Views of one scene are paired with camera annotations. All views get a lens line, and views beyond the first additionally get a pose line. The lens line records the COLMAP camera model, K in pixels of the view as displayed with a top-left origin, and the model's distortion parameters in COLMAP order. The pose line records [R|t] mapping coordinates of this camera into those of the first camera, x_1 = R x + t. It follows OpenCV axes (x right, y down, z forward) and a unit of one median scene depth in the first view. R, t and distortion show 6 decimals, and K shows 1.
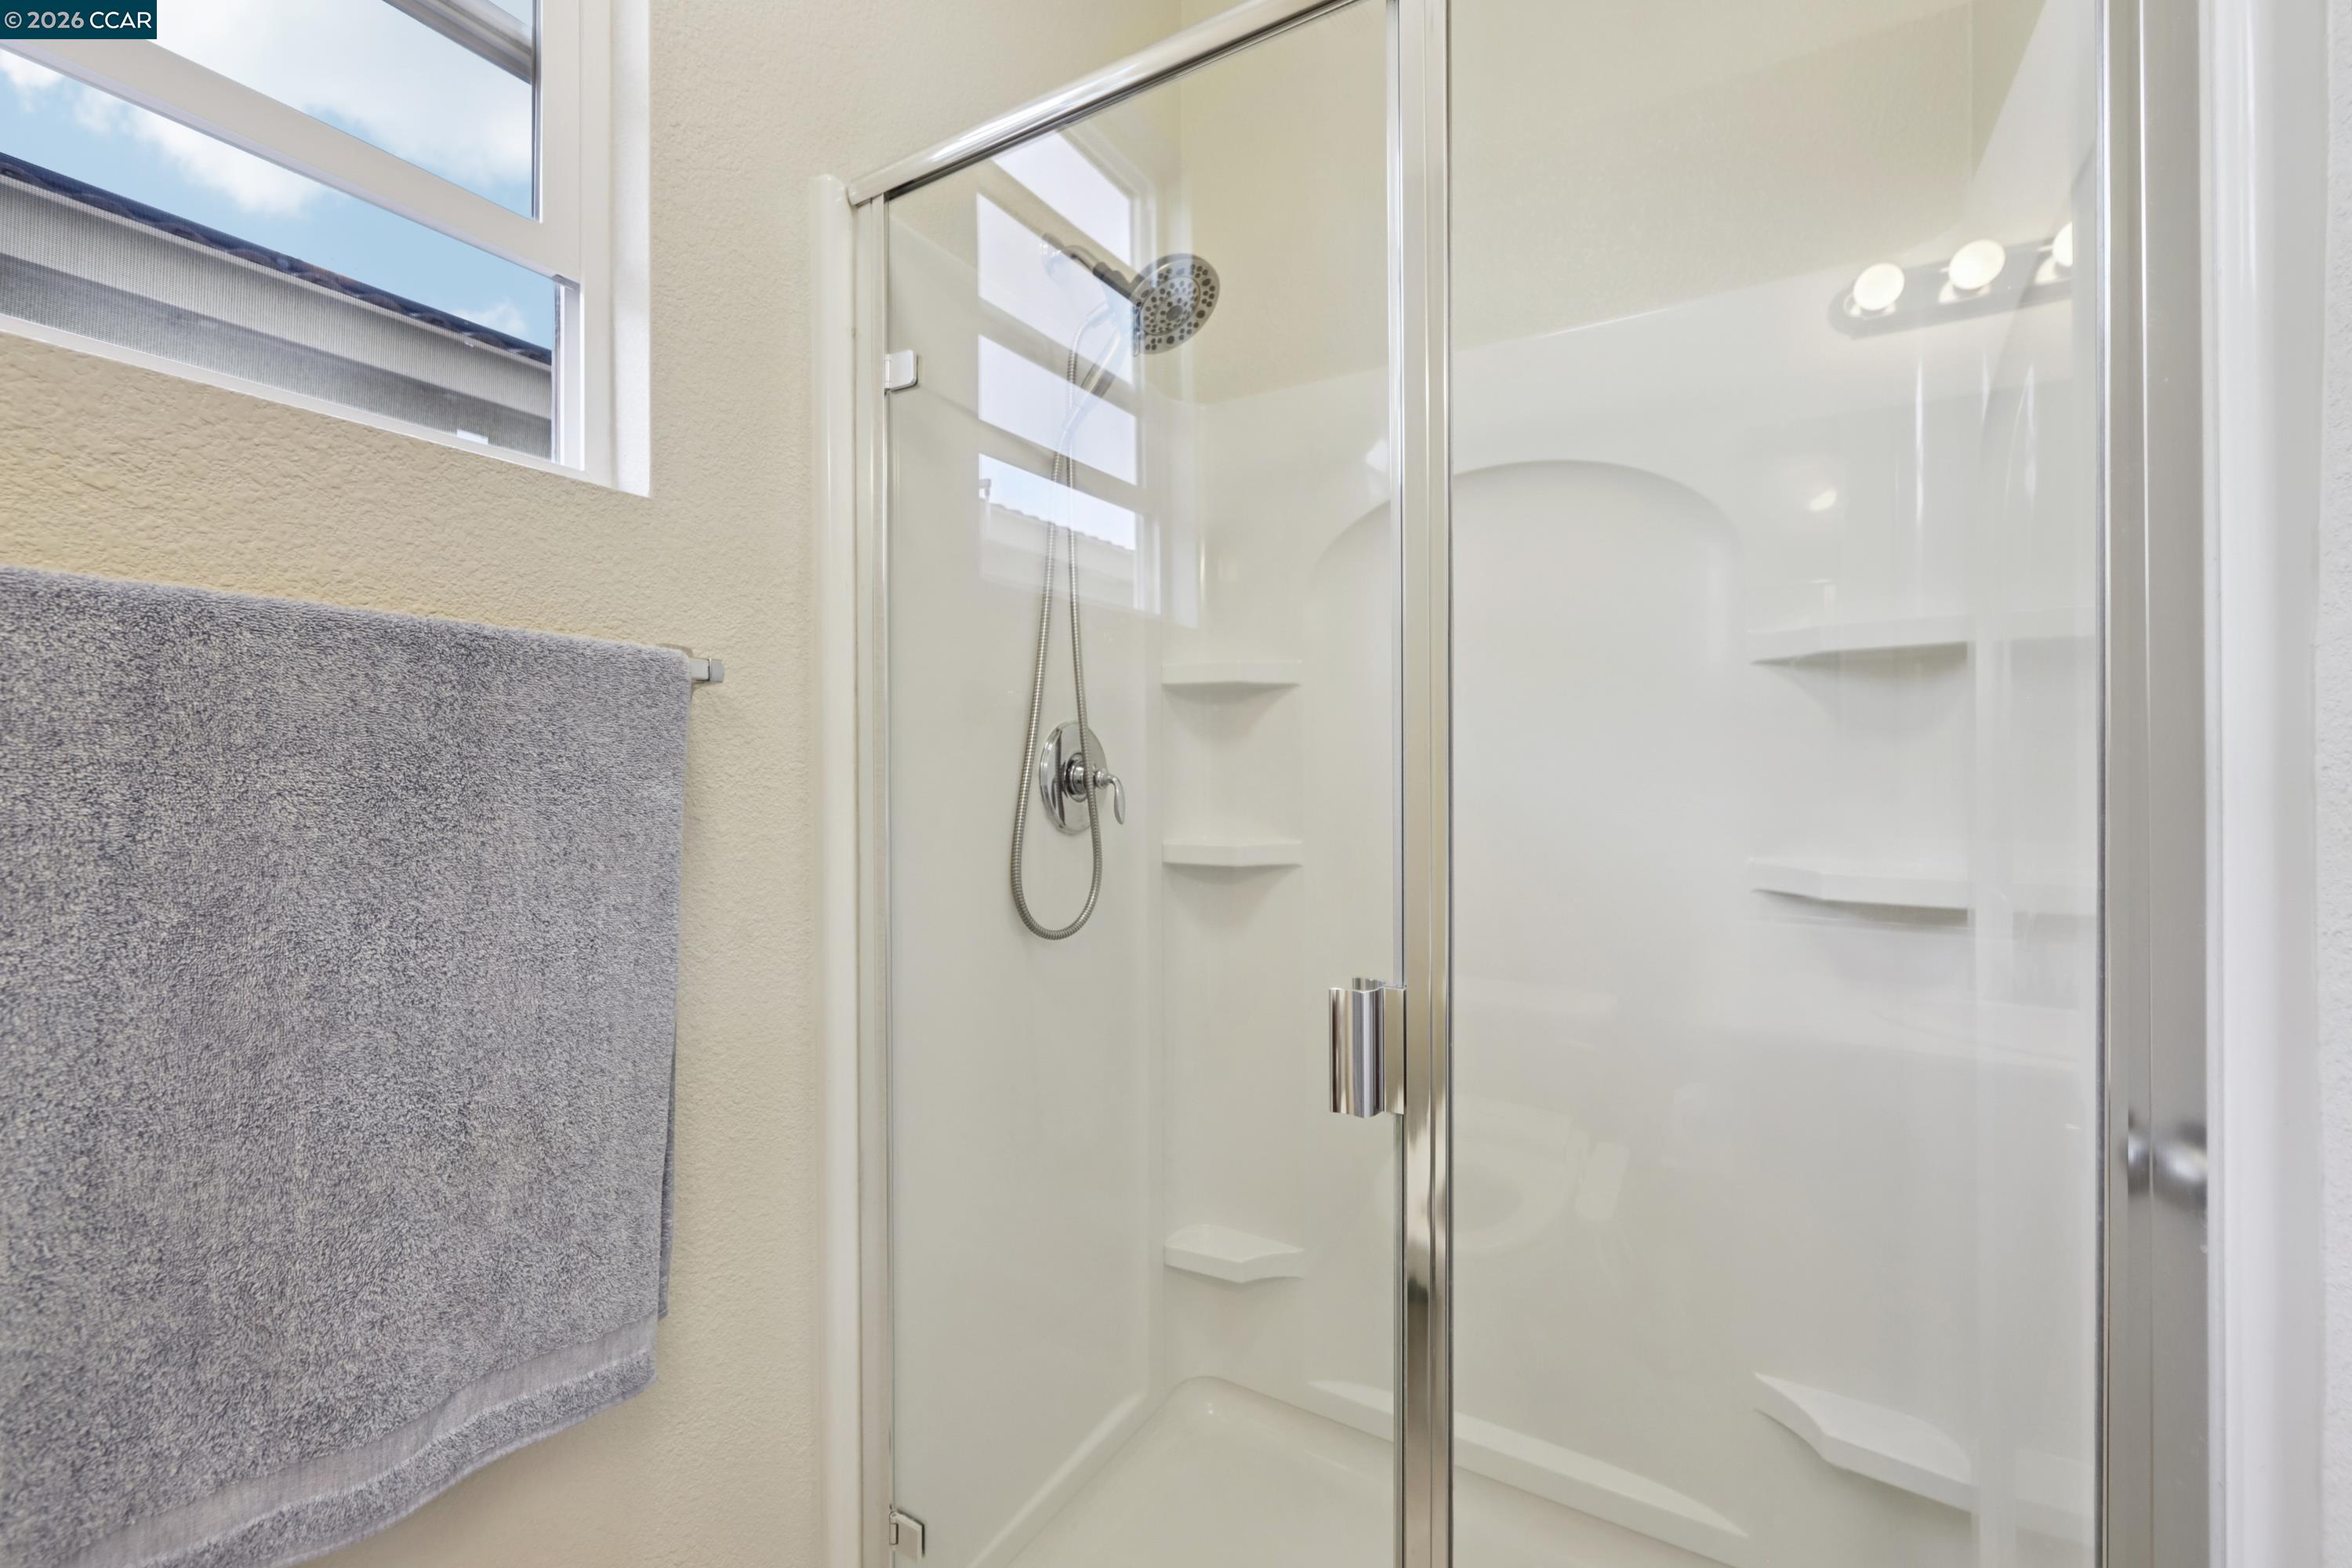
lens RADIAL K [[945.9, 0, 1184.1], [0, 945.9, 780.5], [0, 0, 1]] dist [-0.006338, 0.000515]
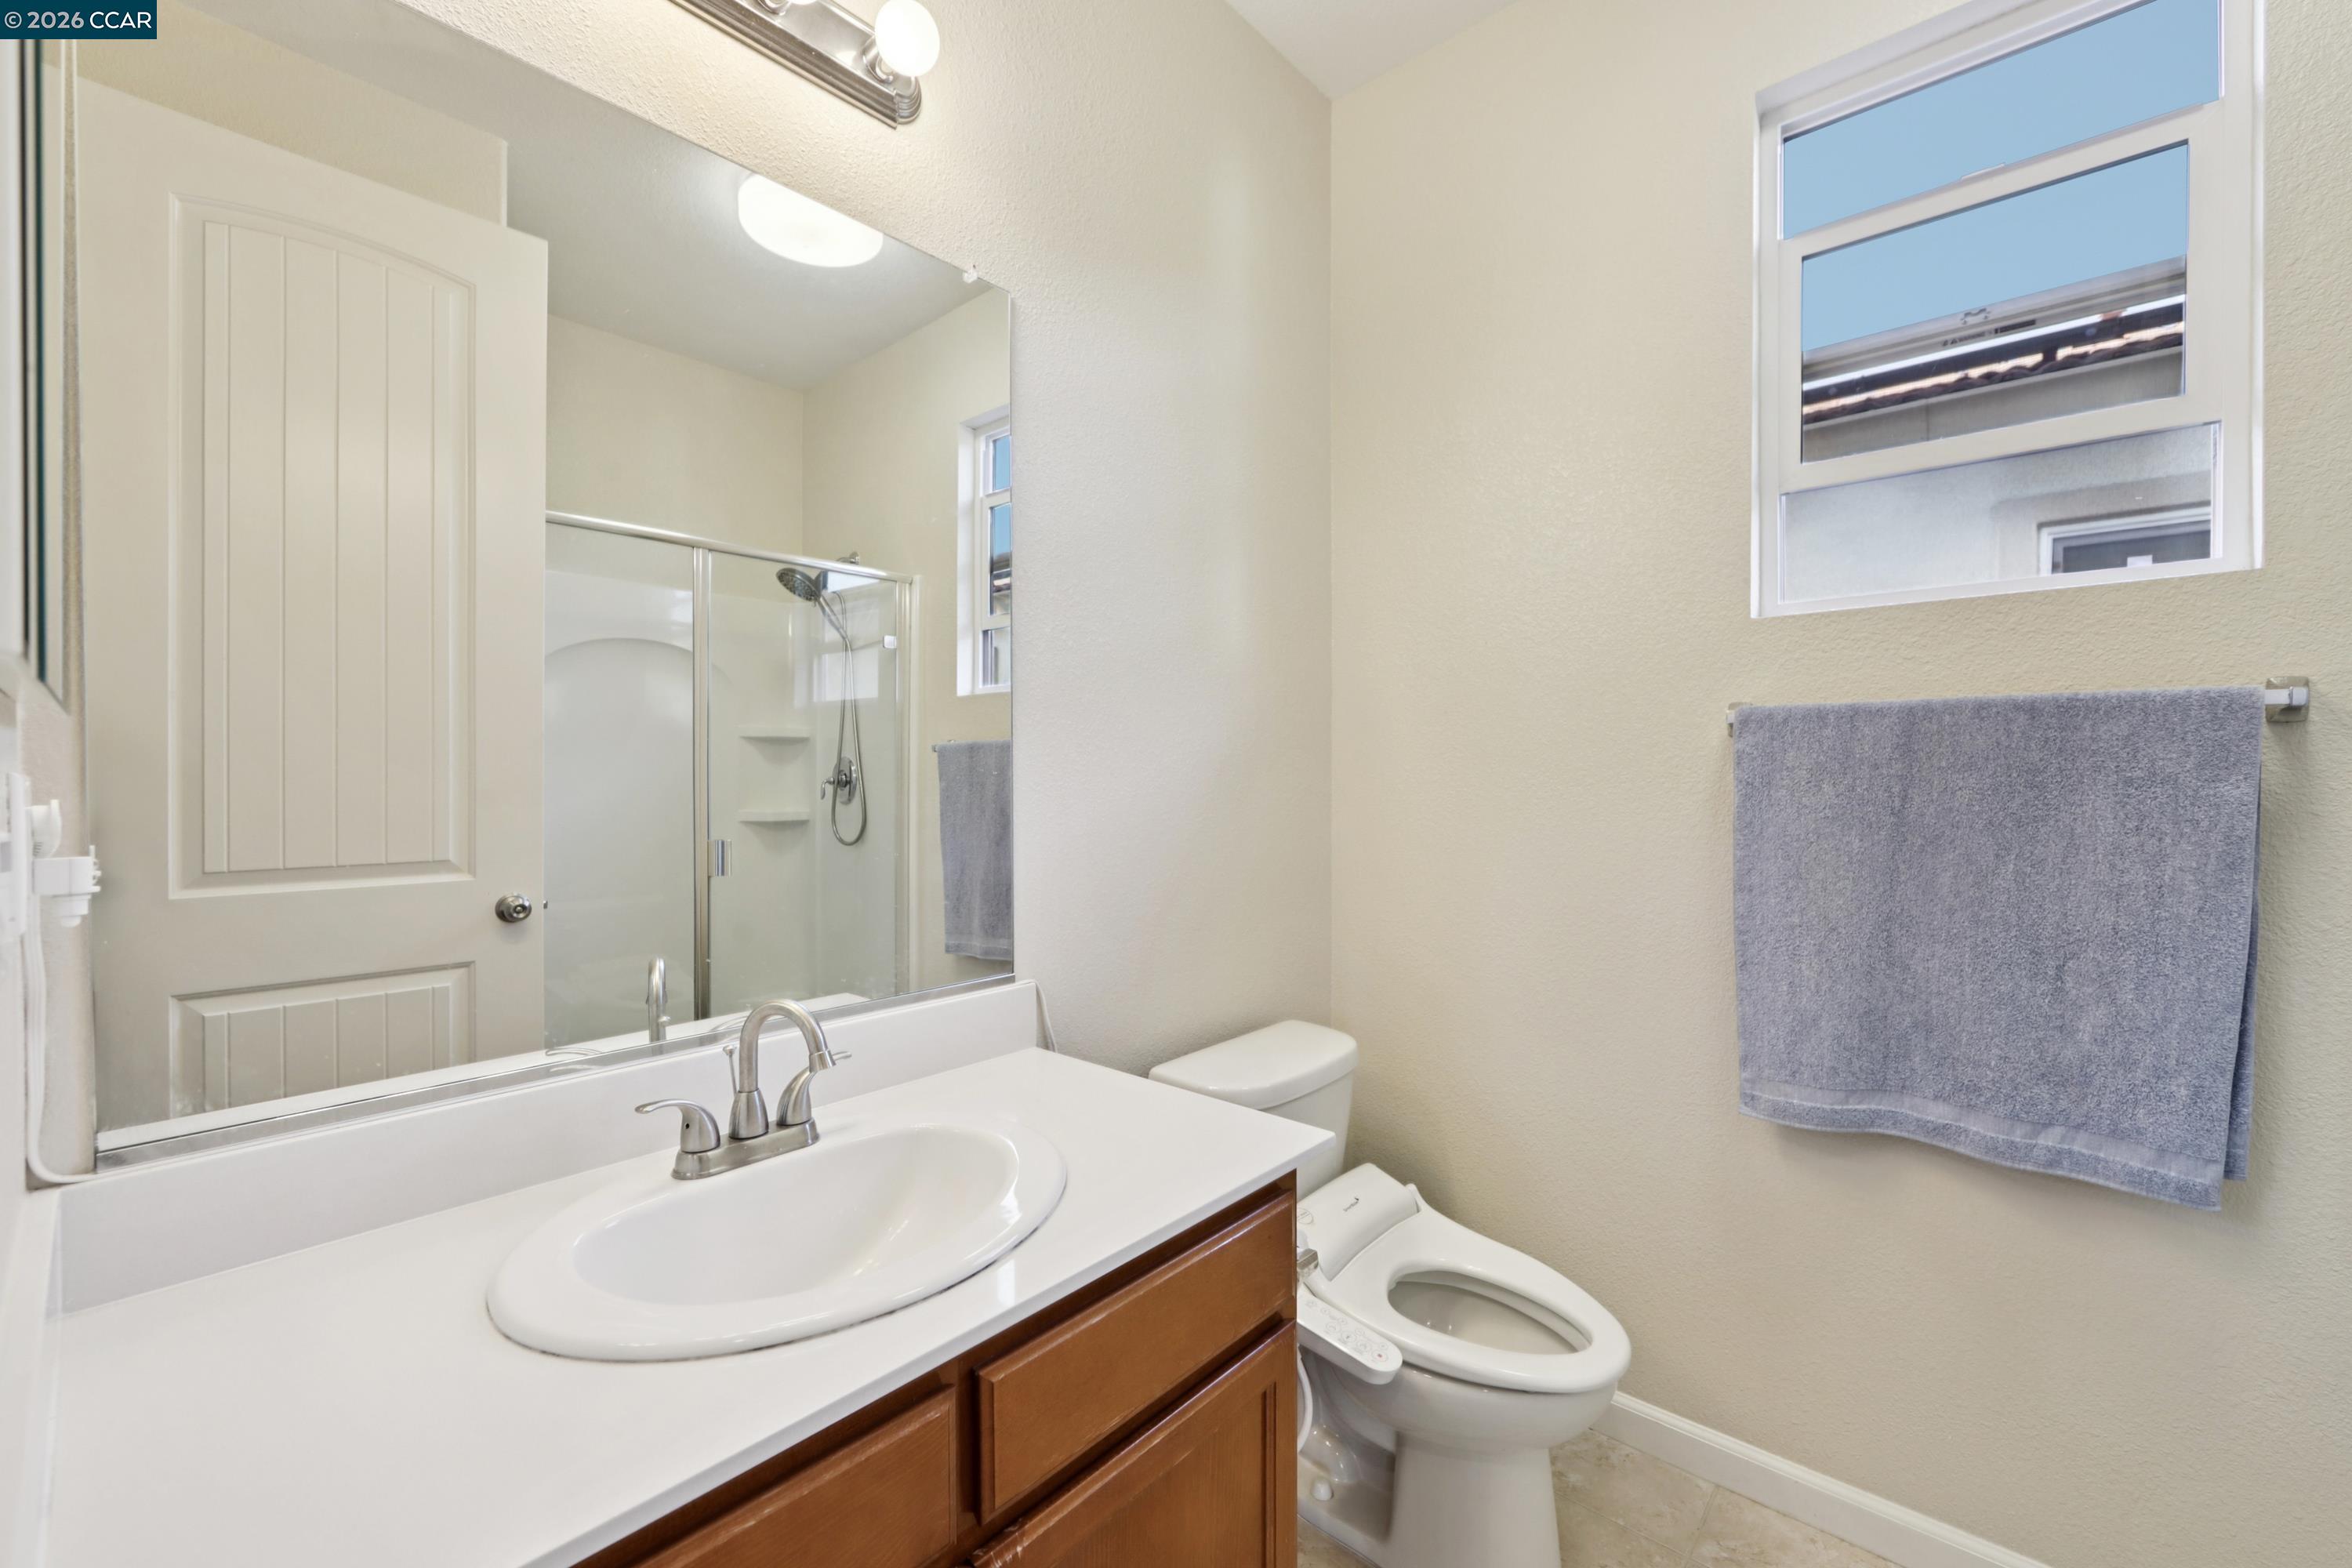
lens RADIAL K [[945.9, 0, 1184.1], [0, 945.9, 780.5], [0, 0, 1]] dist [-0.006338, 0.000515]
pose [[-0.193946, -0.003475, -0.981006, 1.299578], [-0.001462, 0.999994, -0.003254, 0.004008], [0.981011, 0.000803, -0.193950, -0.277197]]
